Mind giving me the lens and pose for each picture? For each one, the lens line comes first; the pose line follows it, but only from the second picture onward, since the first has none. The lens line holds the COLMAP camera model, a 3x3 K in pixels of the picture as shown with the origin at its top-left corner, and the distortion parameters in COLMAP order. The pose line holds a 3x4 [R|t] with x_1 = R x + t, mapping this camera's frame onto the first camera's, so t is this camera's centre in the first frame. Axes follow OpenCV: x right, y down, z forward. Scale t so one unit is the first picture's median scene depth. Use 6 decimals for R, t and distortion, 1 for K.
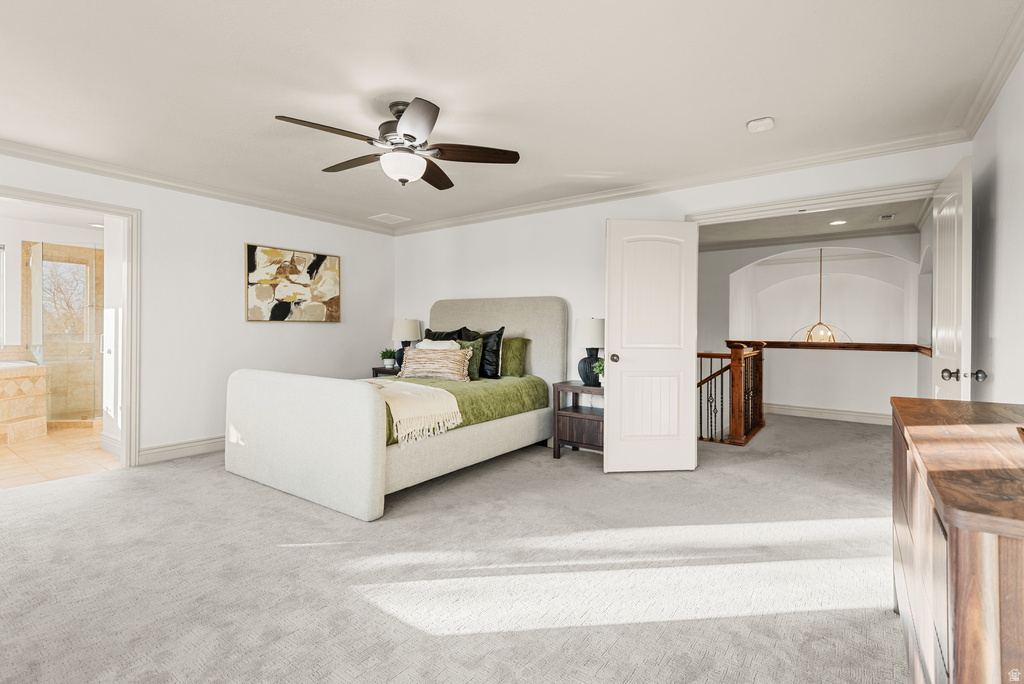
lens RADIAL K [[469.2, 0, 515.4], [0, 469.2, 344.9], [0, 0, 1]] dist [0.018415, -0.000593]
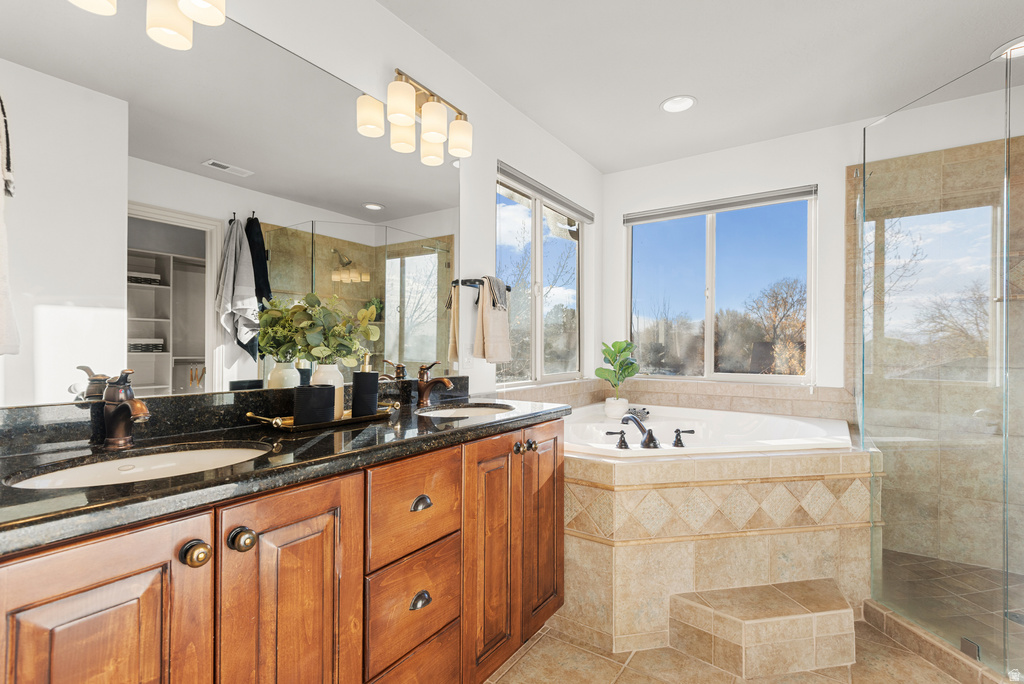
lens RADIAL K [[469.2, 0, 515.4], [0, 469.2, 344.9], [0, 0, 1]] dist [0.018415, -0.000593]
pose [[0.034444, -0.020096, -0.999205, -0.617897], [-0.026753, 0.999421, -0.021023, -0.025236], [0.999048, 0.027456, 0.033887, 0.707410]]
